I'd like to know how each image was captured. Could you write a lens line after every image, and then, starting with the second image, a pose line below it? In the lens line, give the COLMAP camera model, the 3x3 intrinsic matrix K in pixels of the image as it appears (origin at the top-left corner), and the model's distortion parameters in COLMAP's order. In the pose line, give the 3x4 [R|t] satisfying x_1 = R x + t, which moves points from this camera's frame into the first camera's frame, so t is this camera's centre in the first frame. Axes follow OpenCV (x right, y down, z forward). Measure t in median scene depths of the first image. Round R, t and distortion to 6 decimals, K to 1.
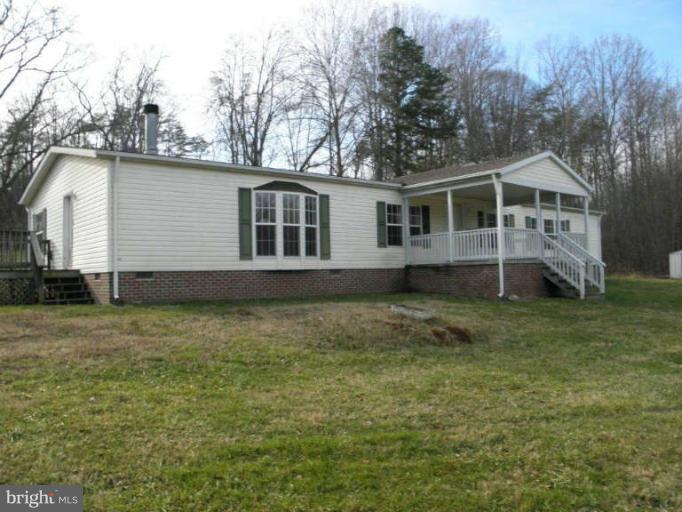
lens RADIAL K [[563.9, 0, 341.0], [0, 563.9, 256.0], [0, 0, 1]] dist [-0.123201, 0.014176]
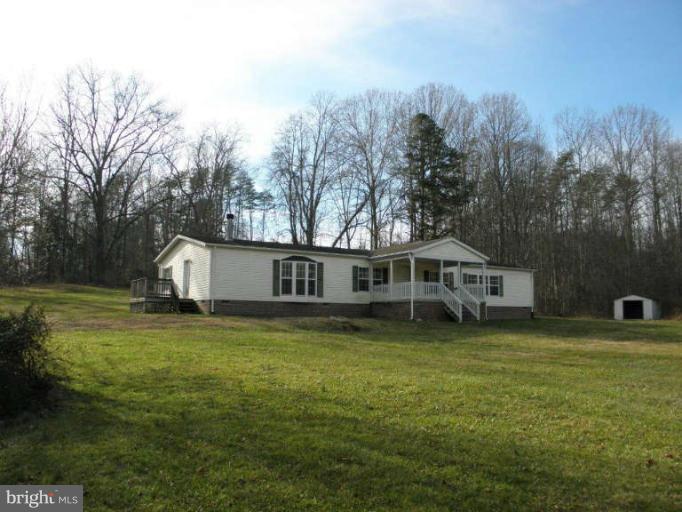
lens RADIAL K [[563.9, 0, 341.0], [0, 563.9, 256.0], [0, 0, 1]] dist [-0.123201, 0.014176]
pose [[0.992971, 0.014359, -0.117483, 0.234479], [-0.023578, 0.996717, -0.077459, 0.011402], [0.115985, 0.079685, 0.990049, -0.765812]]
